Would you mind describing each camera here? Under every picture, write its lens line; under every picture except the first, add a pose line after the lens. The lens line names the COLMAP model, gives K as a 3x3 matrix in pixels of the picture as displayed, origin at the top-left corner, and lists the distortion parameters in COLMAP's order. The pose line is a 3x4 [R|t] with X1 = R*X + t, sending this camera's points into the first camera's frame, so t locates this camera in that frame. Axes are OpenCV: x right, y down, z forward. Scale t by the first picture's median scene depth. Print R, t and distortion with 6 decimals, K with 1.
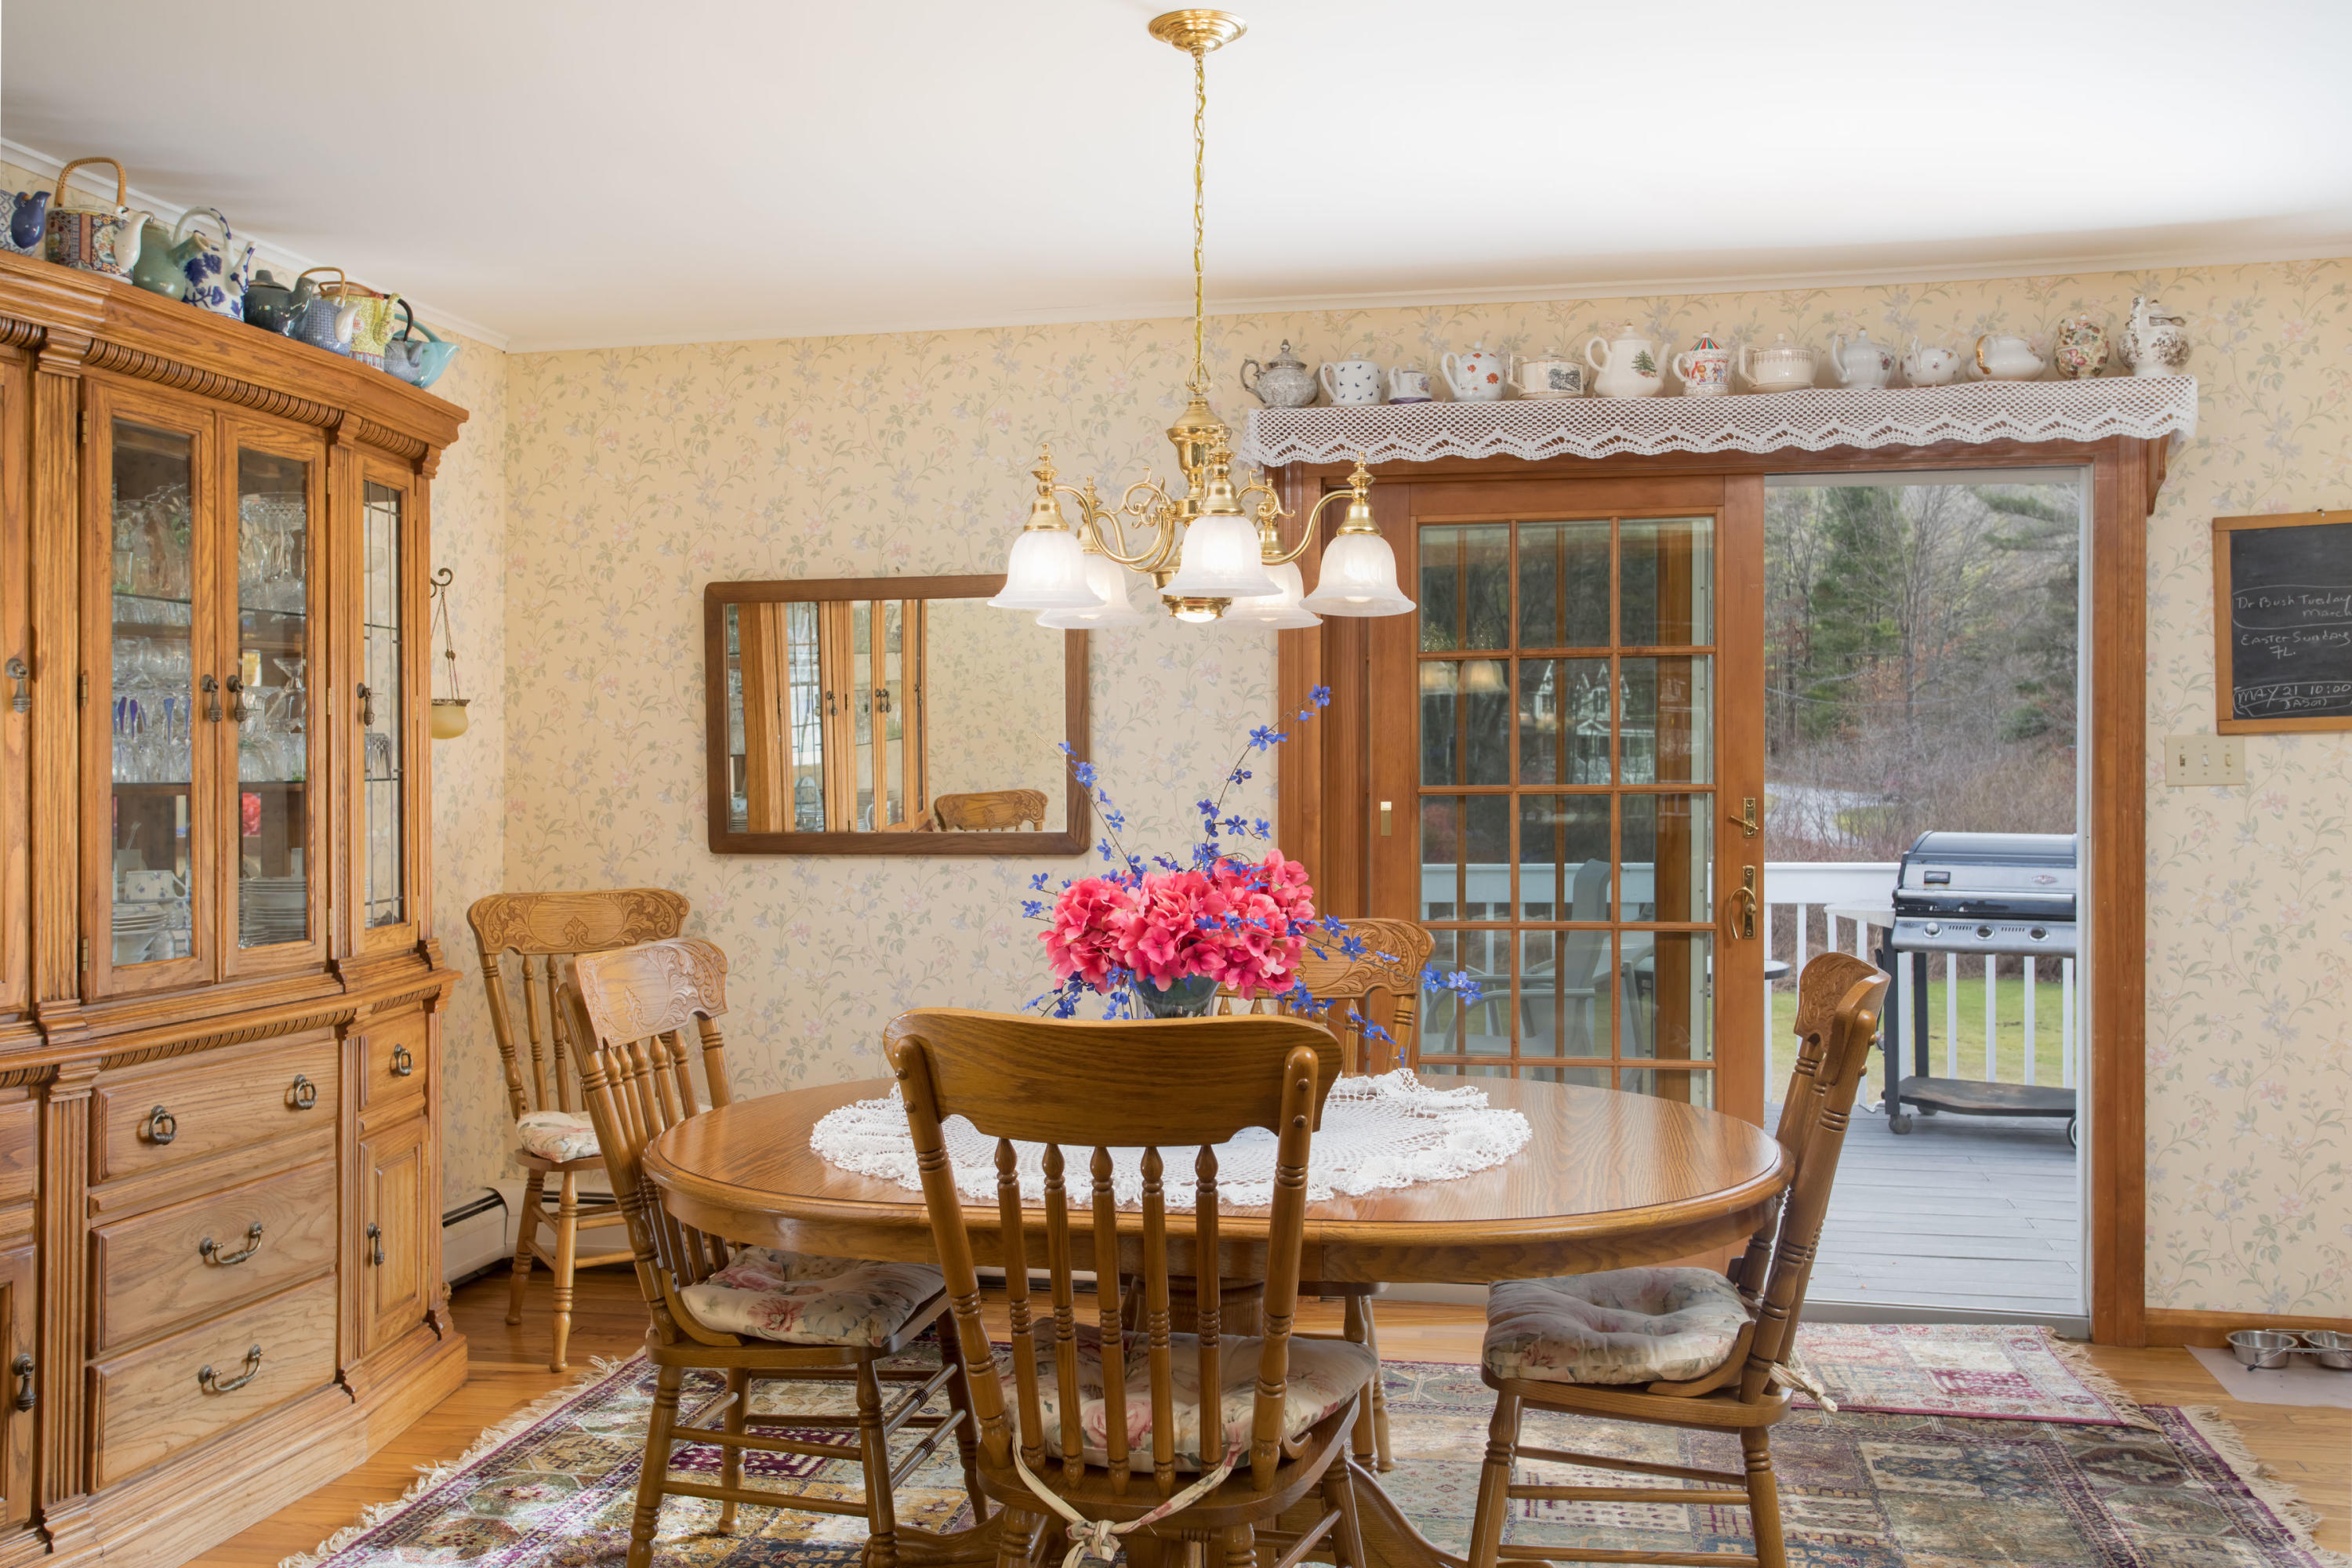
lens RADIAL K [[1989.3, 0, 1176.0], [0, 1989.3, 784.0], [0, 0, 1]] dist [-0.068371, 0.003317]
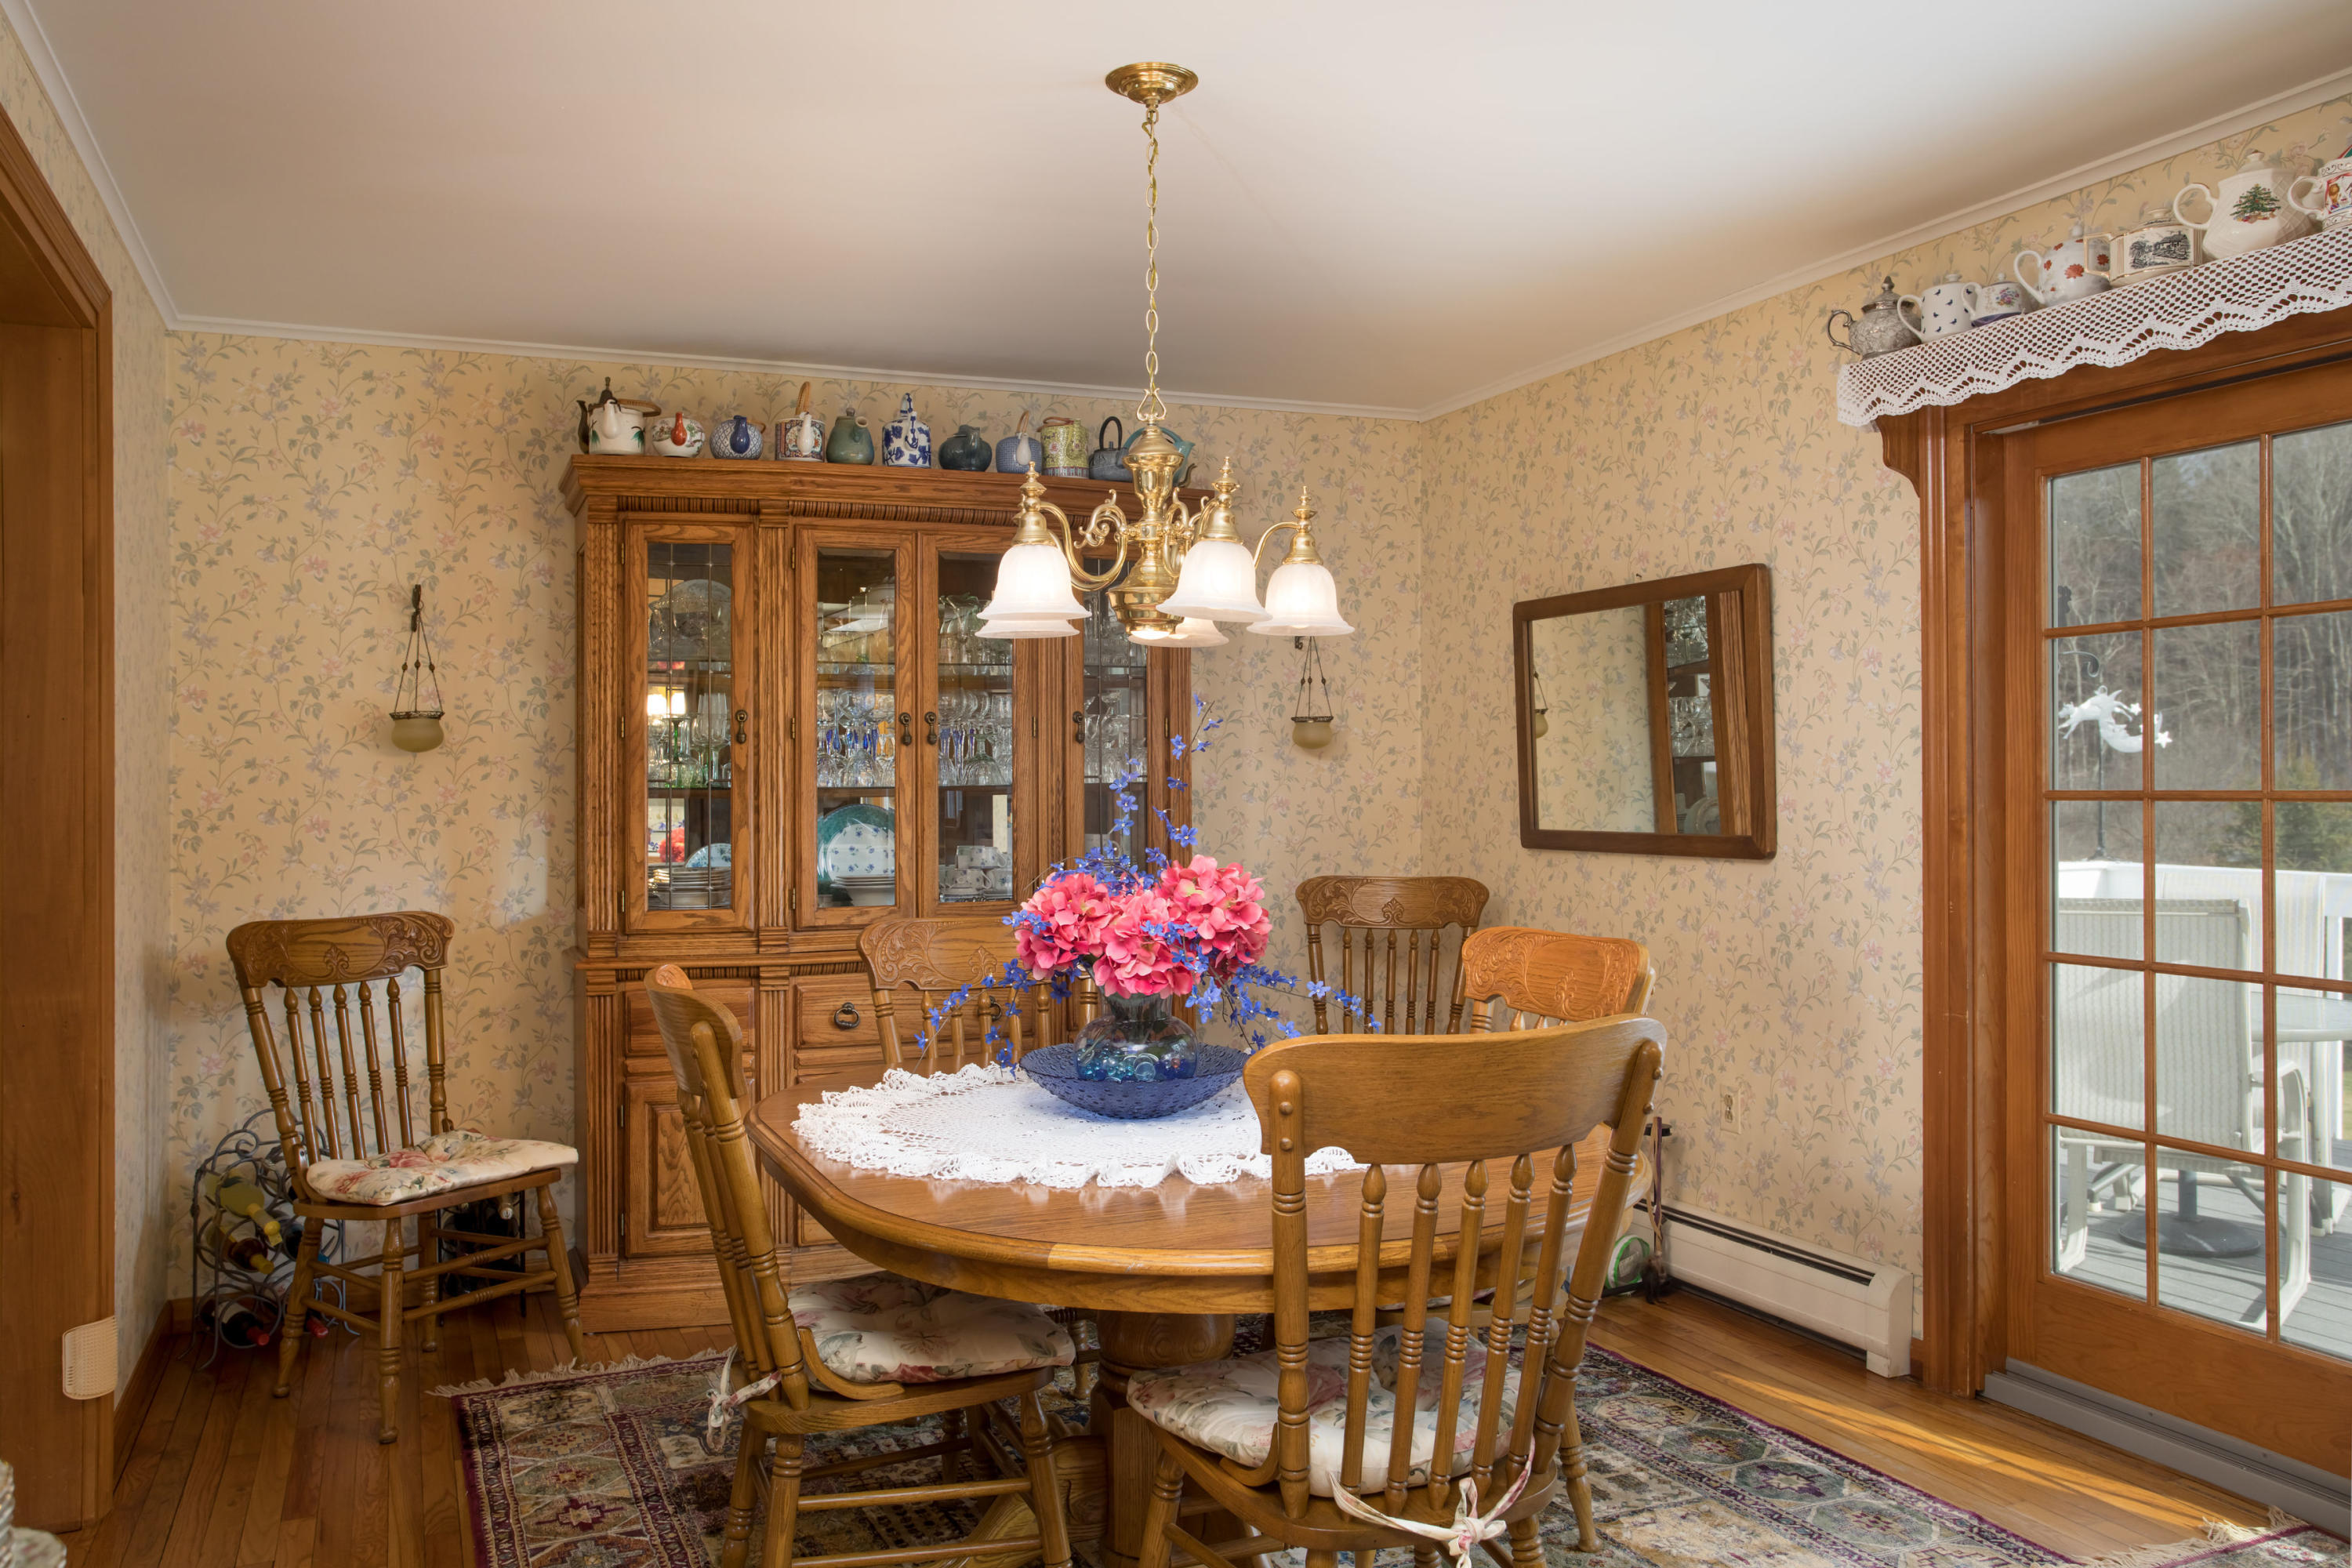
lens RADIAL K [[1827.8, 0, 1176.0], [0, 1827.8, 784.0], [0, 0, 1]] dist [-0.009684, 0.008951]
pose [[0.566517, -0.000958, -0.824049, 0.558709], [0.004372, 0.999989, 0.001844, -0.003527], [0.824038, -0.004647, 0.566515, 0.294199]]
